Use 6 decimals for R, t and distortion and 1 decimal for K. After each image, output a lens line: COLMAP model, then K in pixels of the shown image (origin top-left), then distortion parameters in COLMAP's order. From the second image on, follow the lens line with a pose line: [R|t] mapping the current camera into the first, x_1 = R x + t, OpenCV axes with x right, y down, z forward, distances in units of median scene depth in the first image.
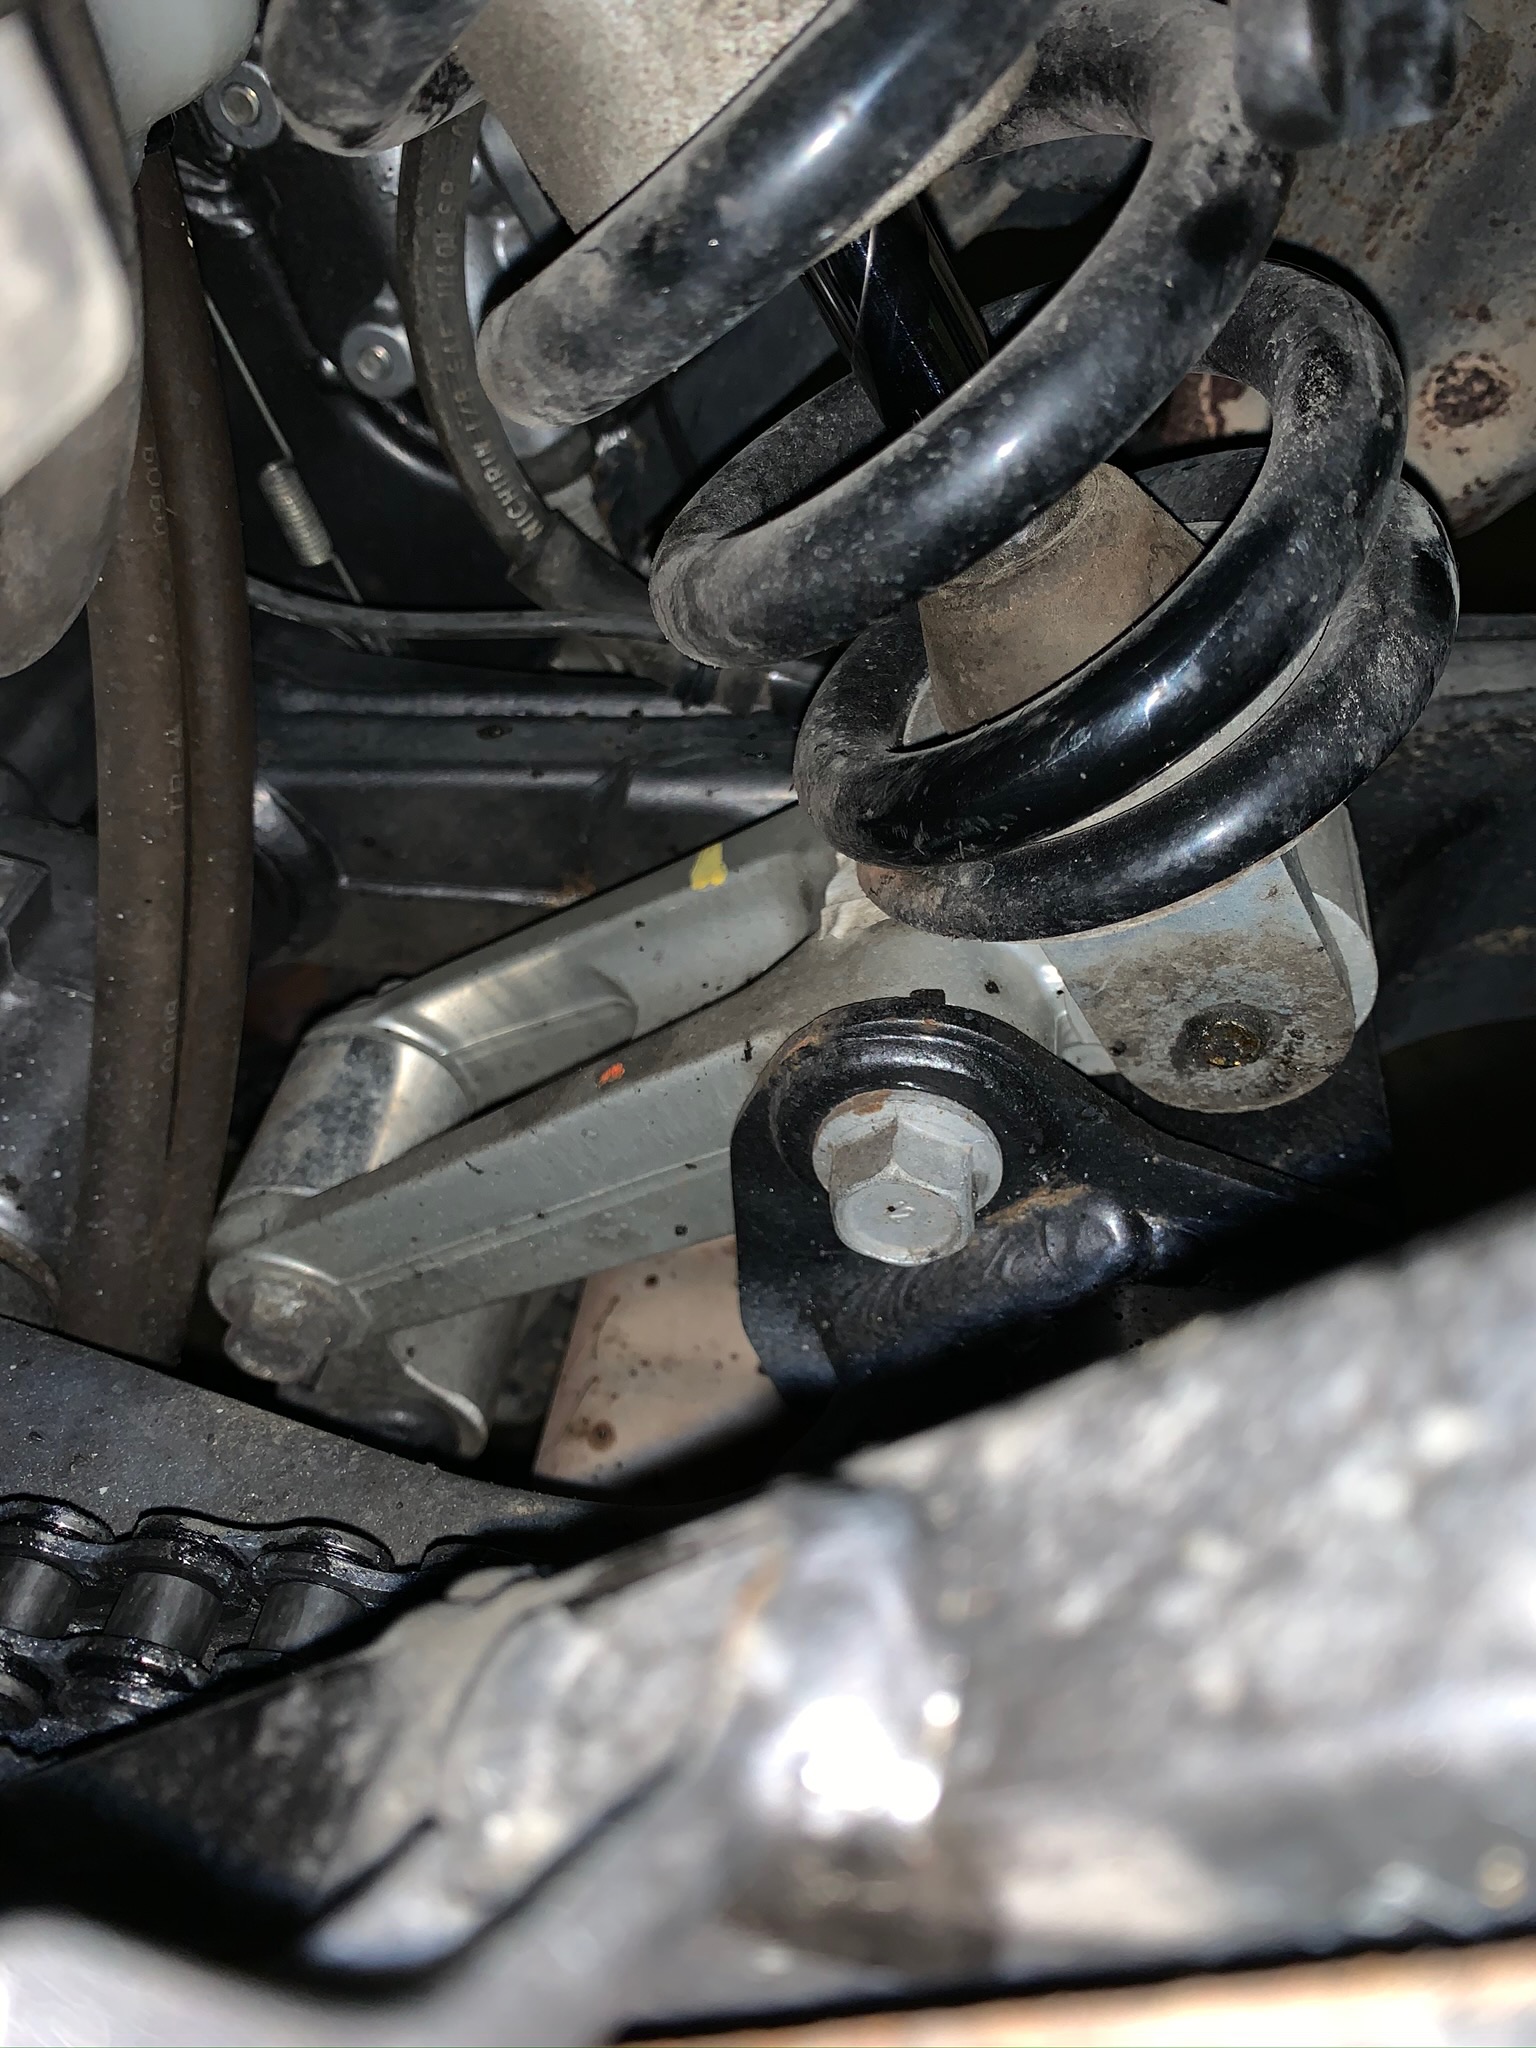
lens RADIAL K [[1559.3, 0, 765.7], [0, 1559.3, 1021.7], [0, 0, 1]] dist [-0.013964, -0.003055]
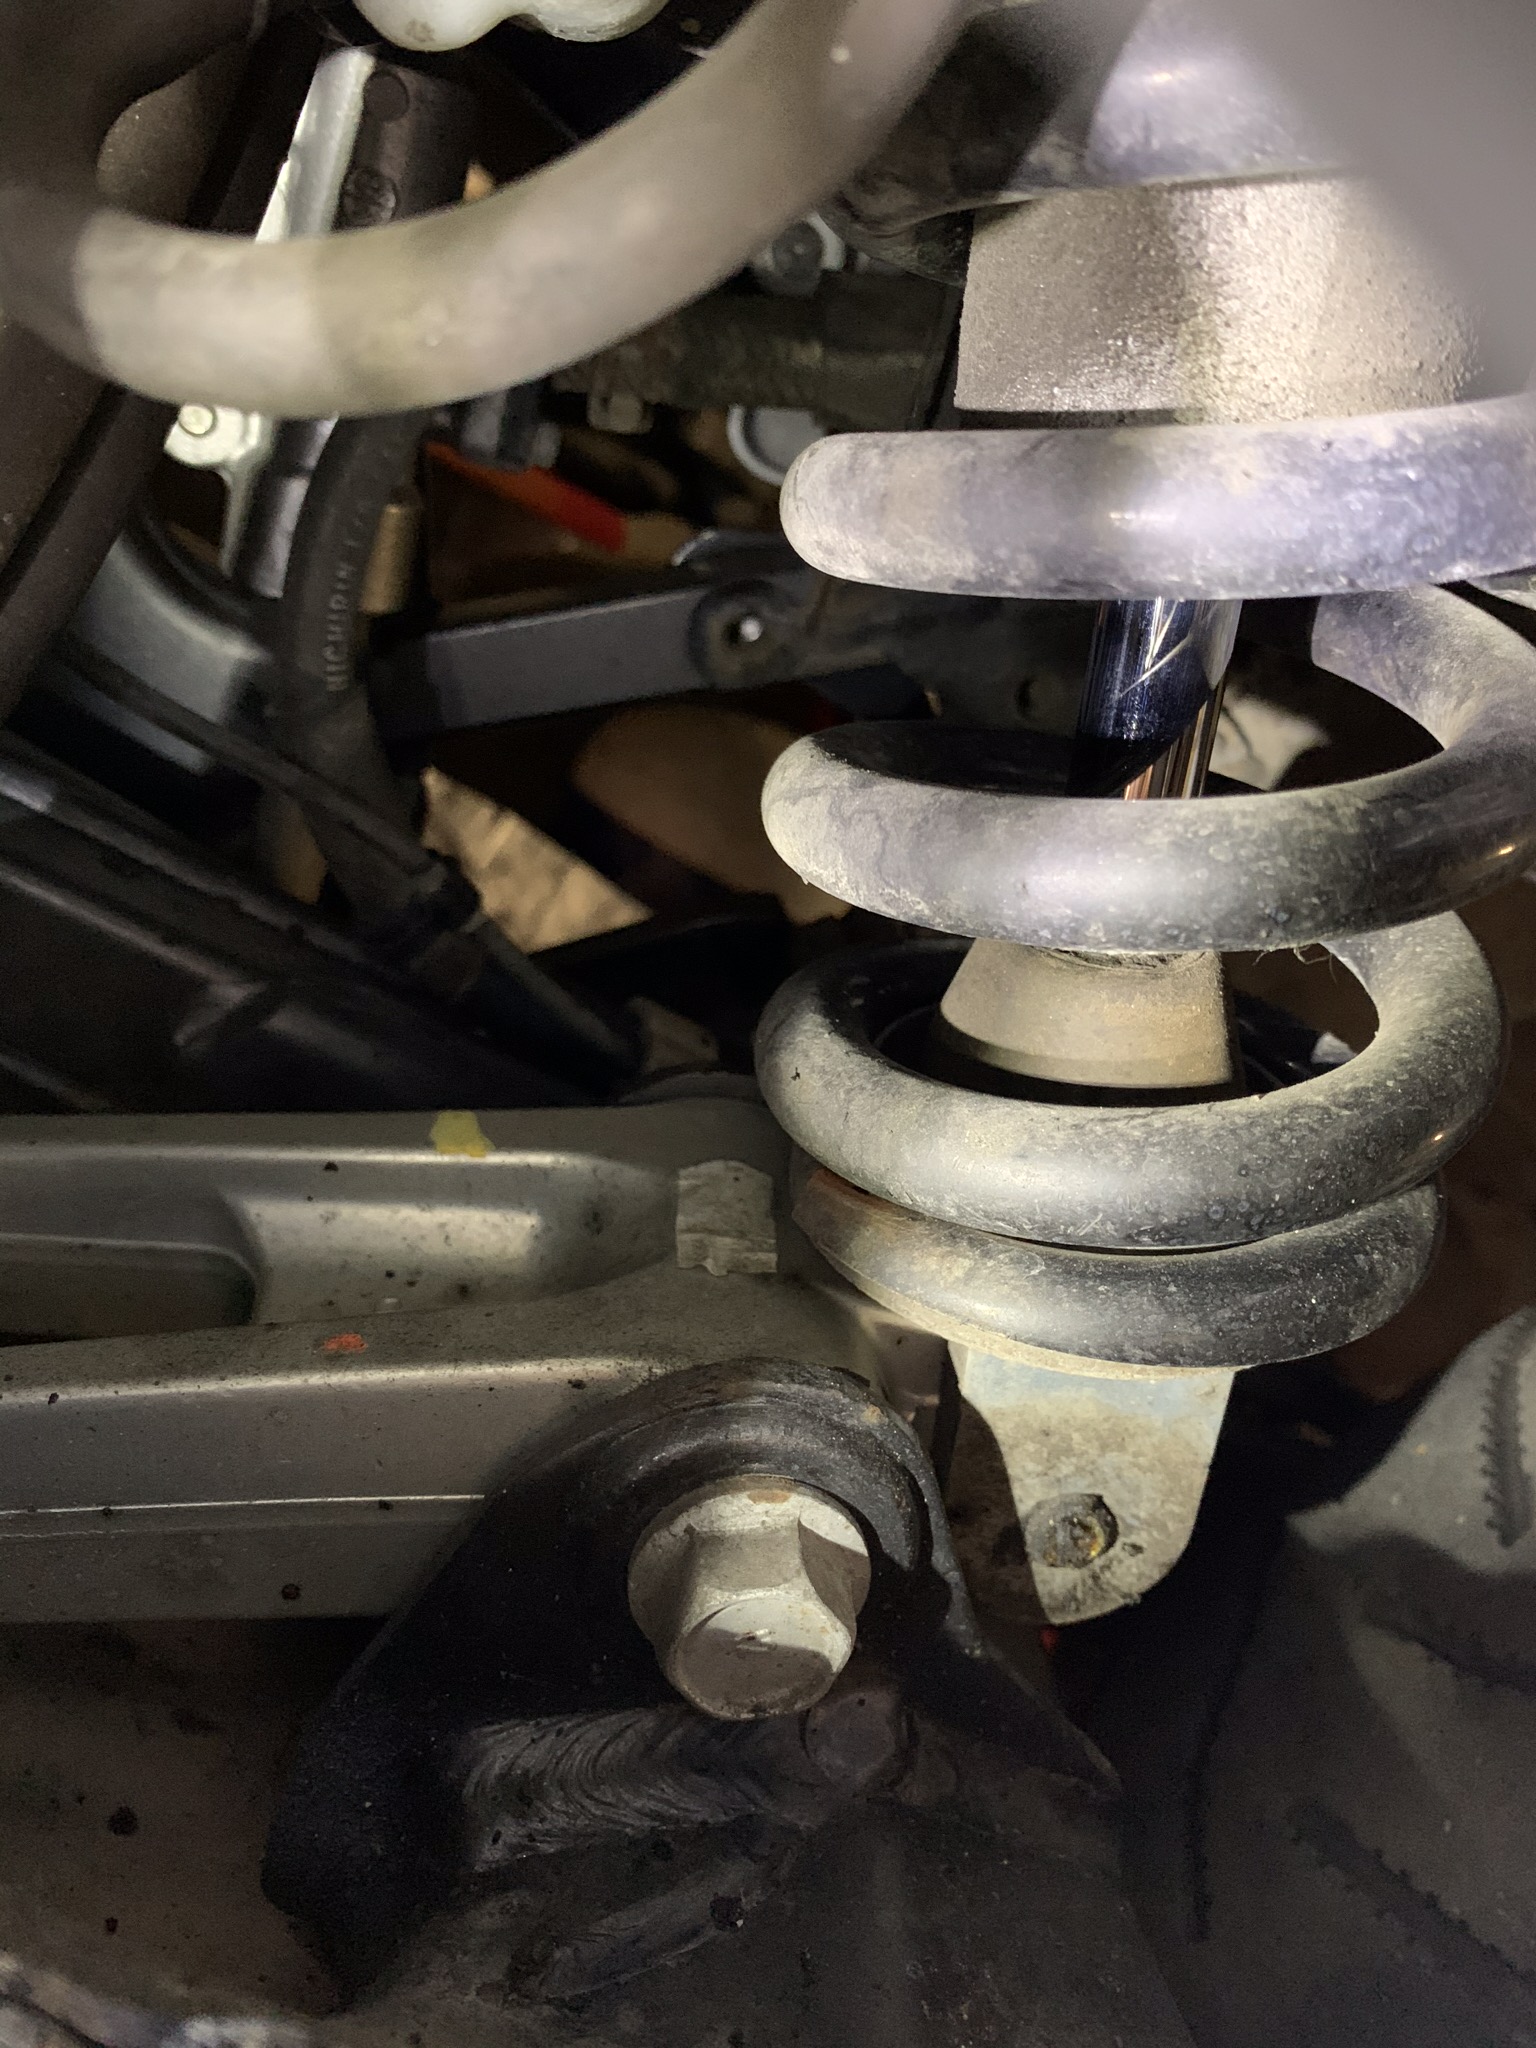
lens RADIAL K [[1559.3, 0, 768.0], [0, 1559.3, 1028.8], [0, 0, 1]] dist [-0.013964, -0.003055]
pose [[0.778639, 0.427600, 0.459216, -0.382520], [-0.267352, 0.888179, -0.373714, 0.135831], [-0.567666, 0.168216, 0.805890, 0.324959]]
